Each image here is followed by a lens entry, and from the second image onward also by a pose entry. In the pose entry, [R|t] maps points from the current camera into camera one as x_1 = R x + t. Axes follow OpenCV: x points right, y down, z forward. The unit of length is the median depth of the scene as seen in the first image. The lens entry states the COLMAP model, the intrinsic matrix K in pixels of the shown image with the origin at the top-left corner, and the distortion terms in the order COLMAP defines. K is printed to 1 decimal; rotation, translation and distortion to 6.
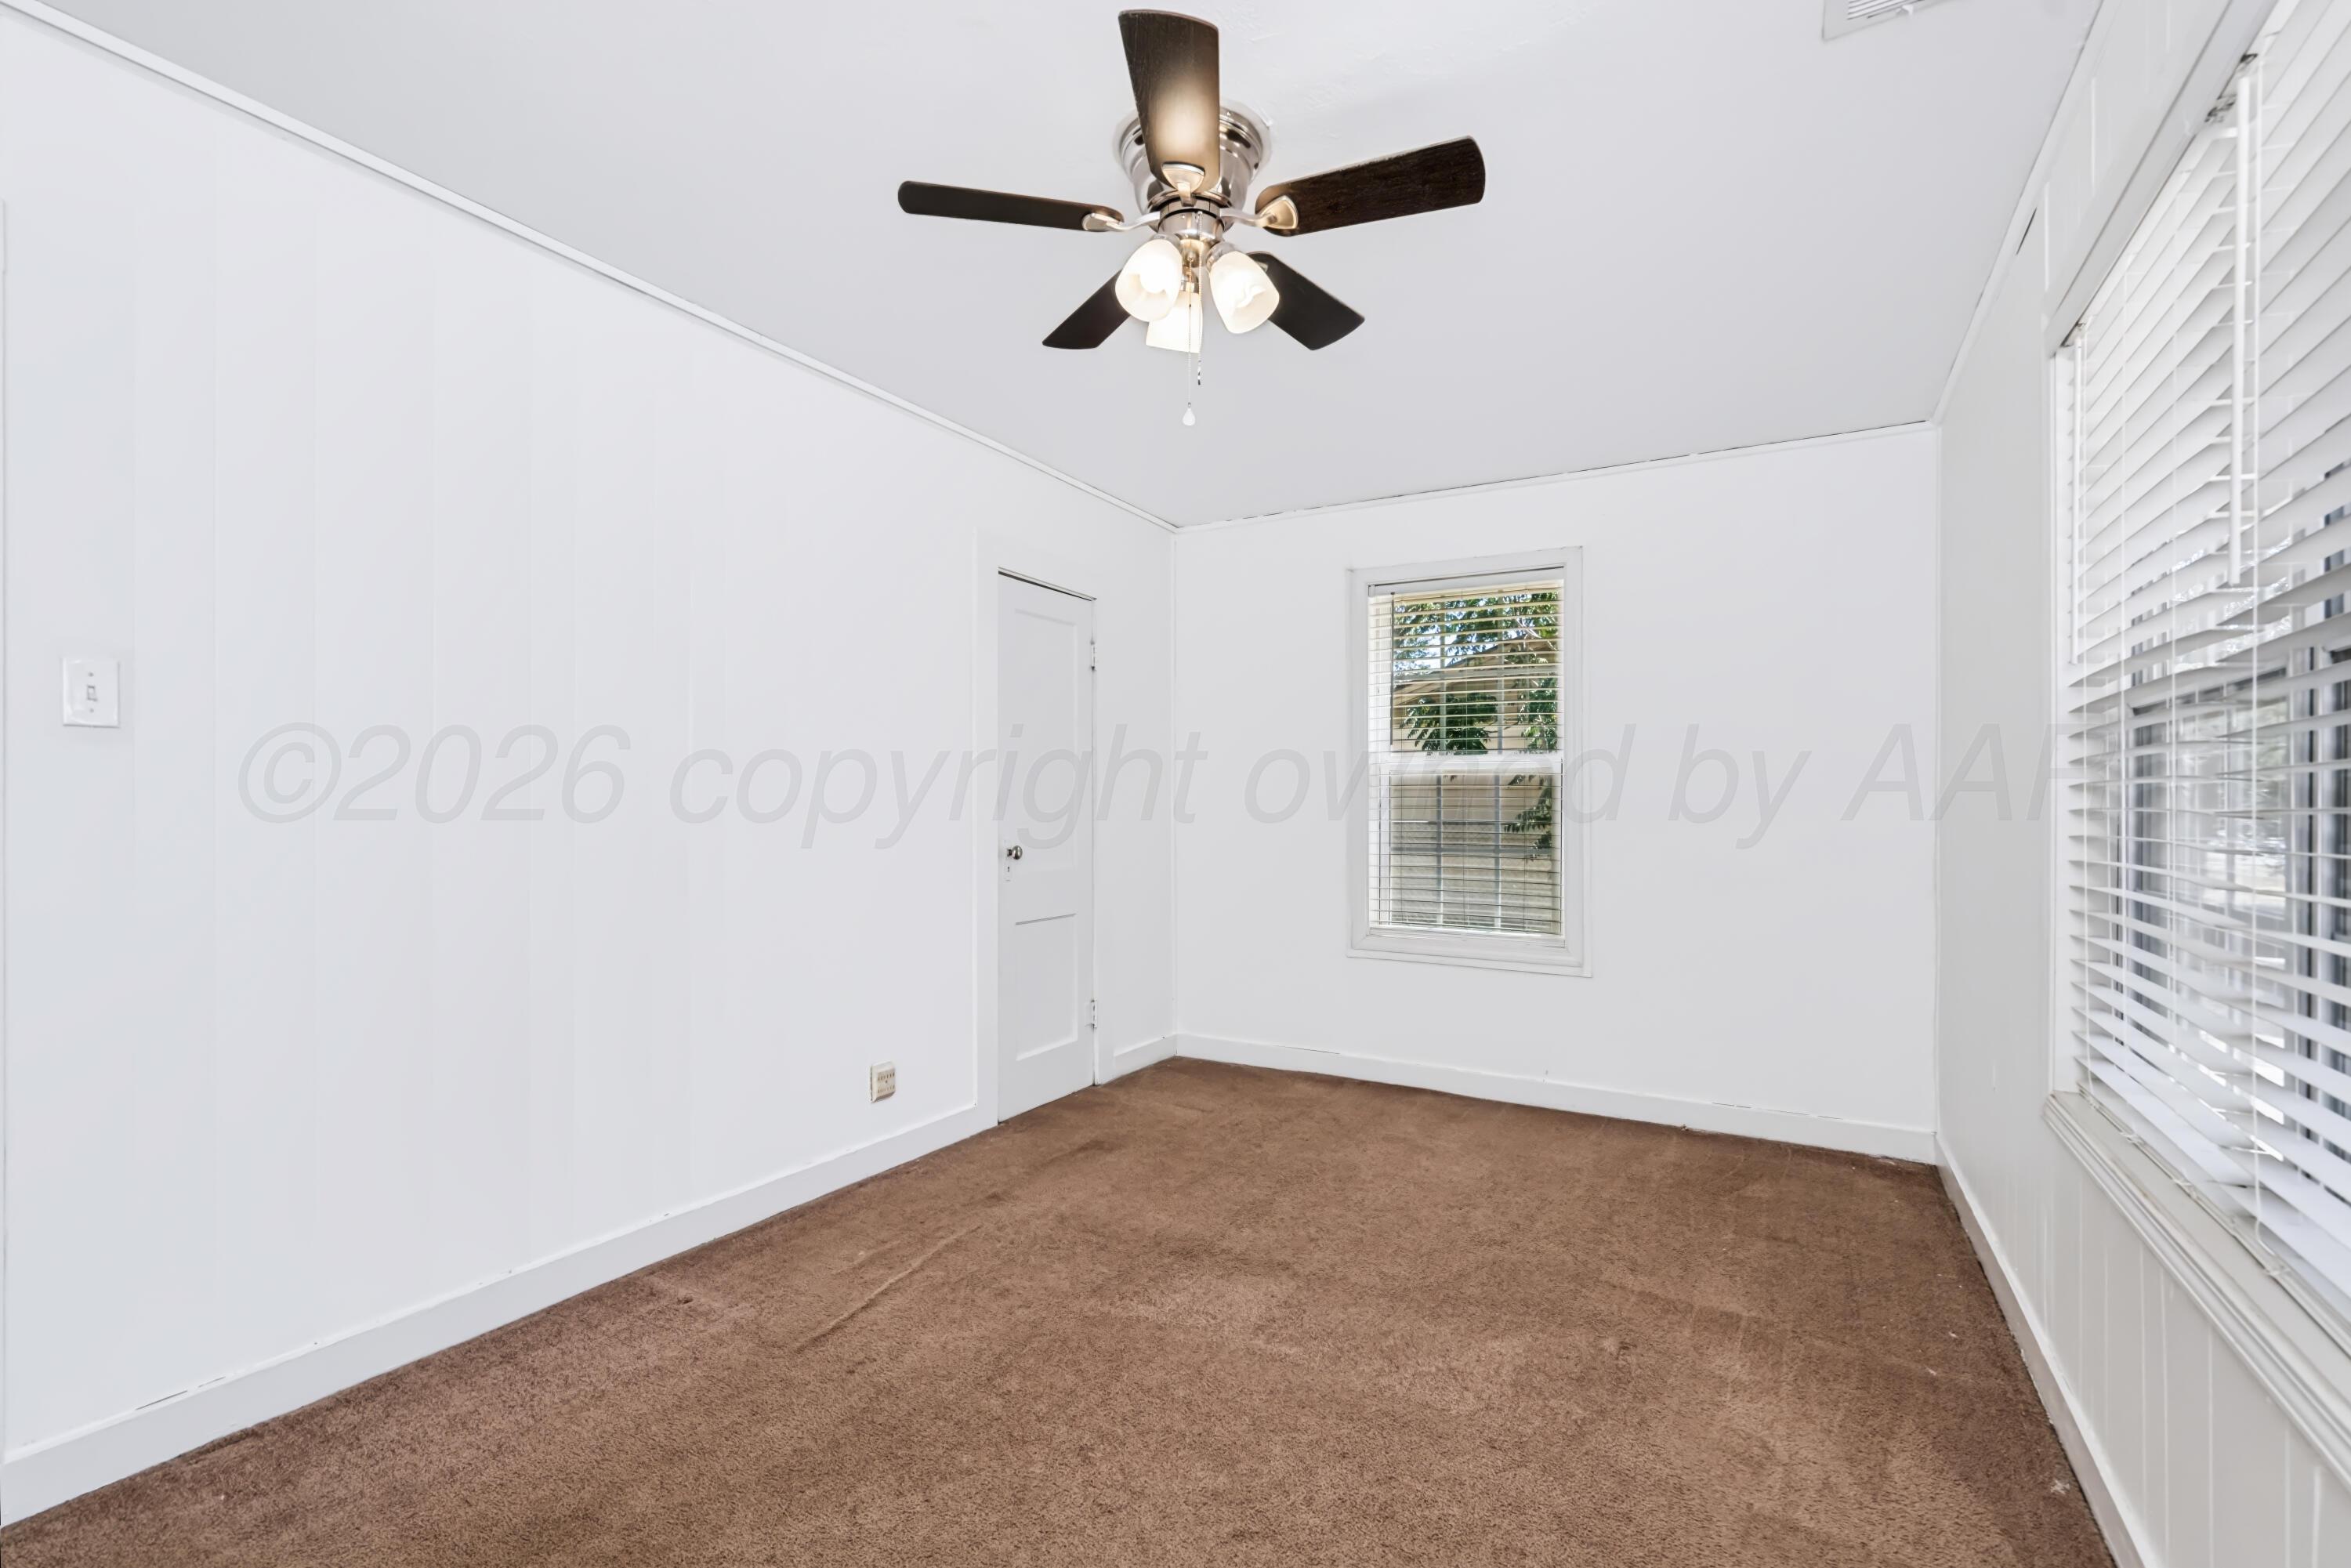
lens RADIAL K [[1061.9, 0, 1178.2], [0, 1061.9, 809.1], [0, 0, 1]] dist [-0.002882, 0.000806]
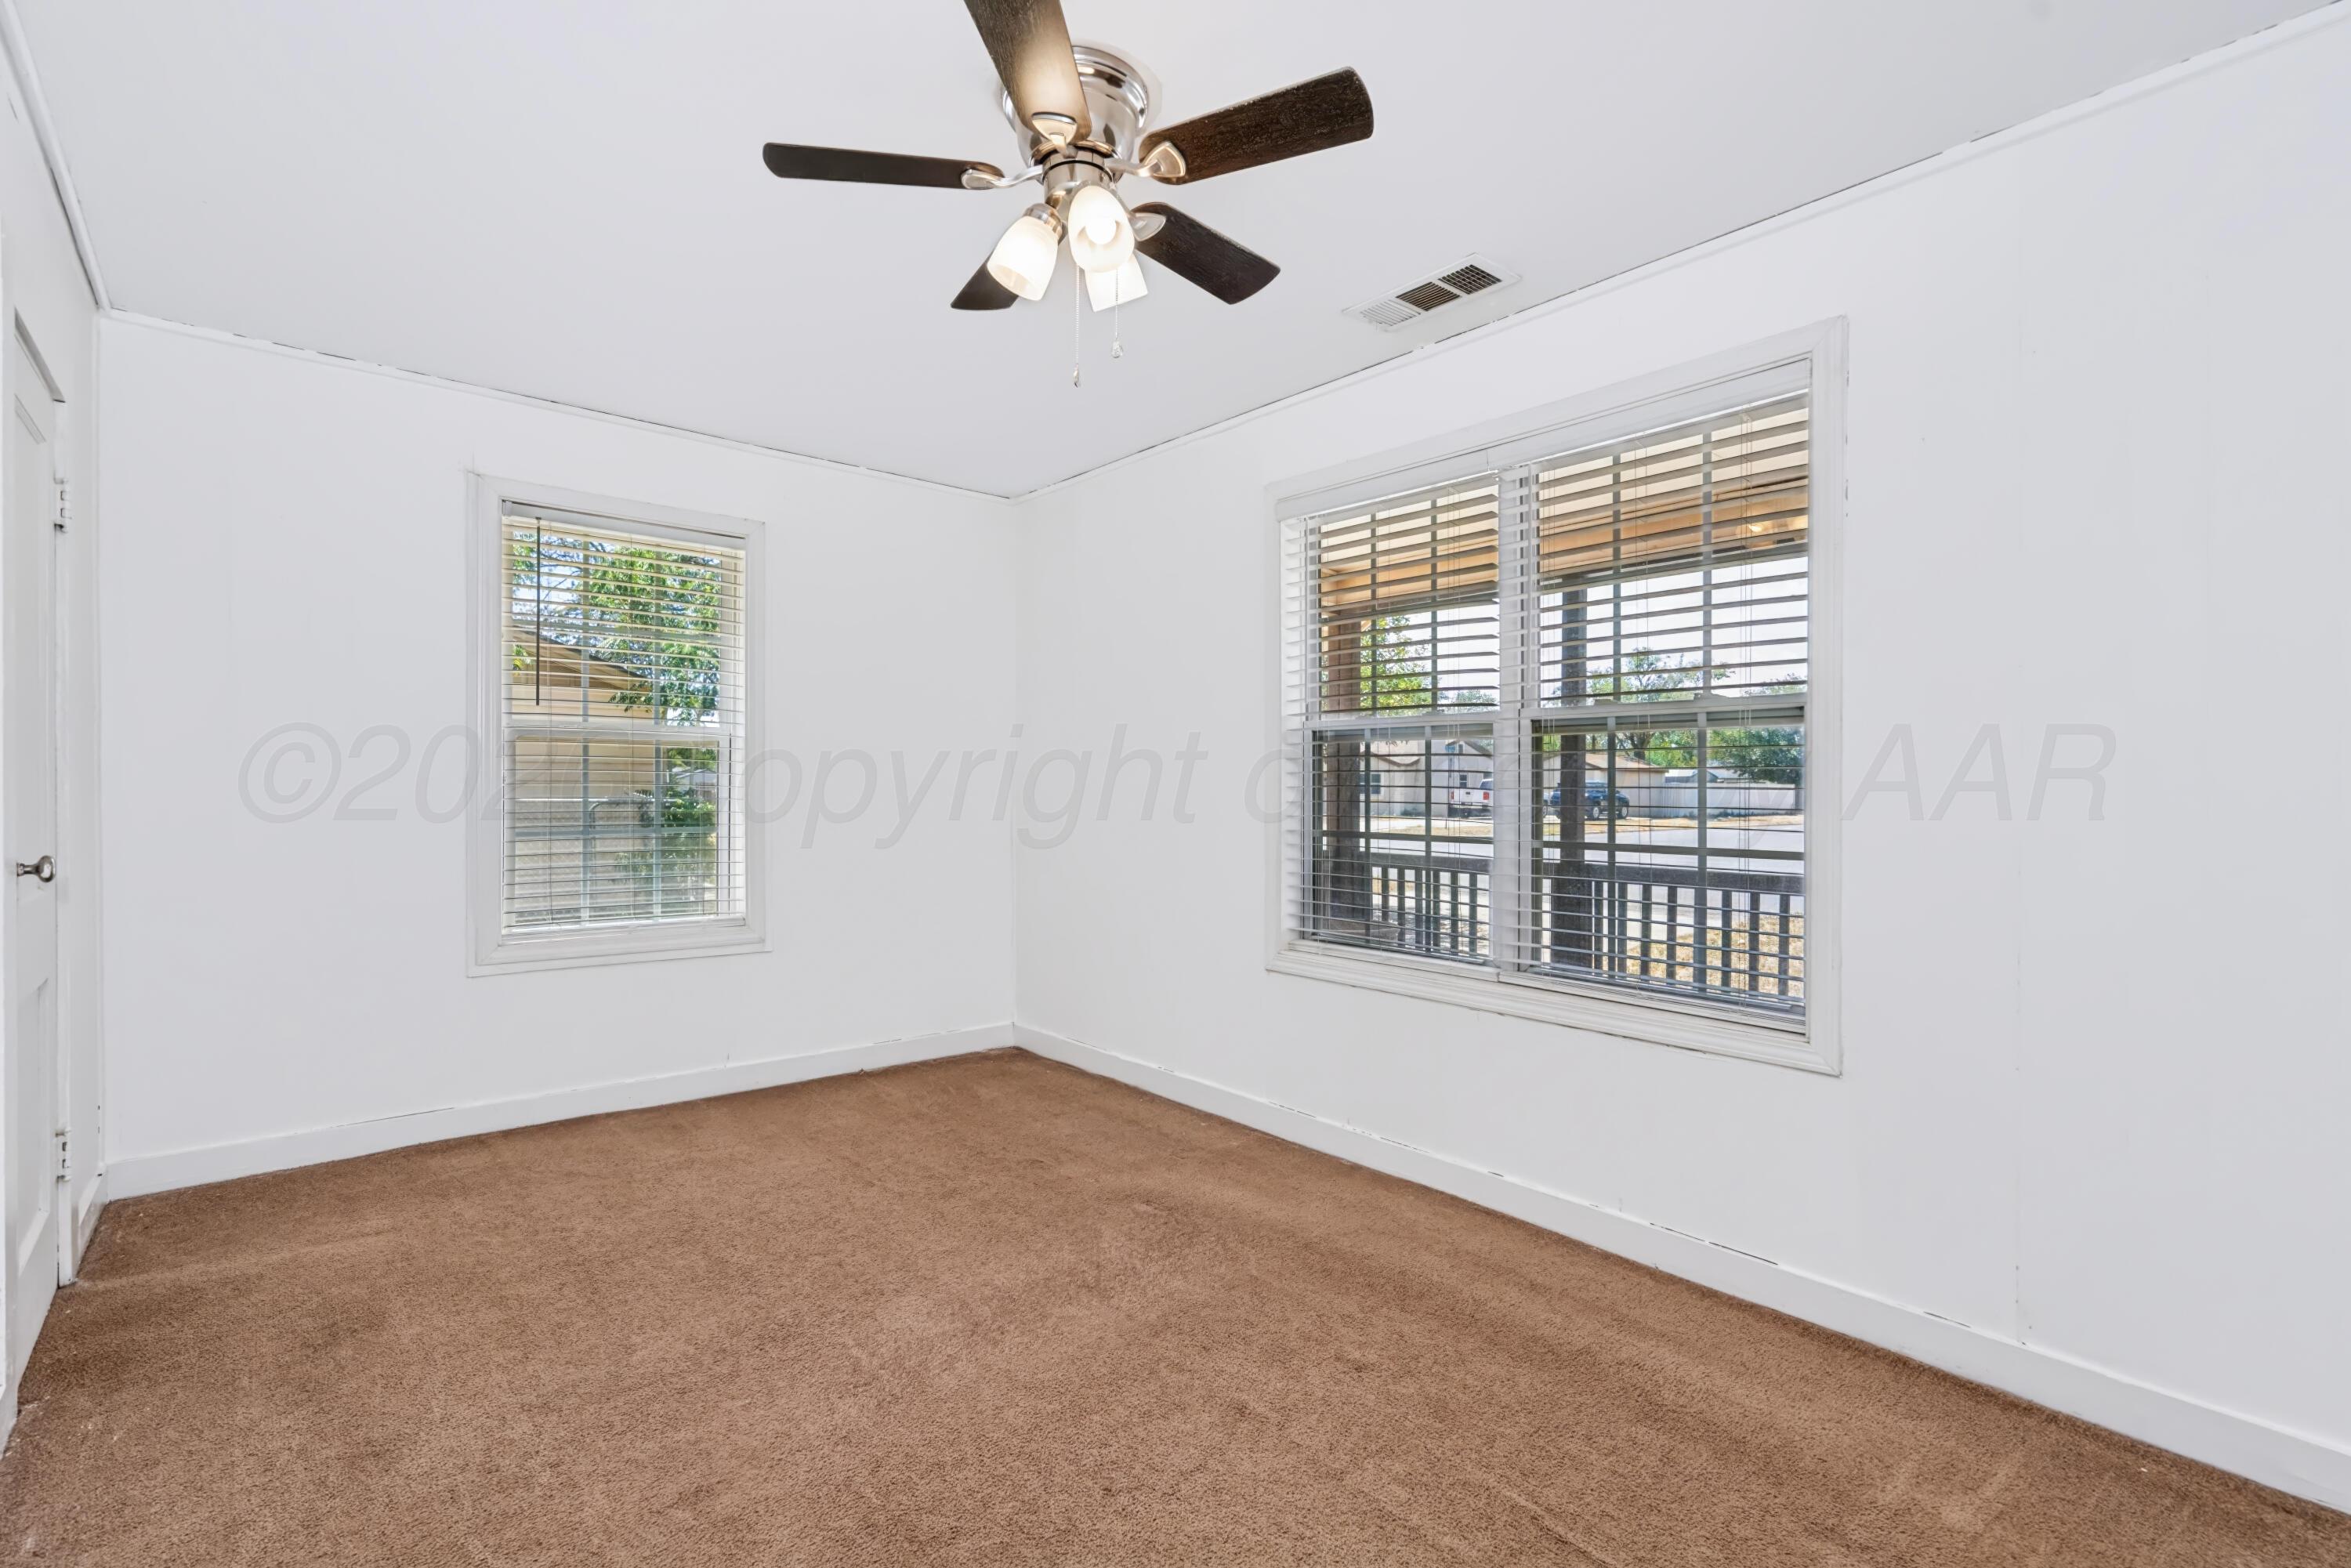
lens RADIAL K [[1061.9, 0, 1170.0], [0, 1061.9, 772.7], [0, 0, 1]] dist [-0.002882, 0.000806]
pose [[0.341891, 0.010401, 0.939682, -0.457846], [-0.001679, 0.999944, -0.010457, -0.001522], [-0.939738, 0.001997, 0.341889, 0.312312]]
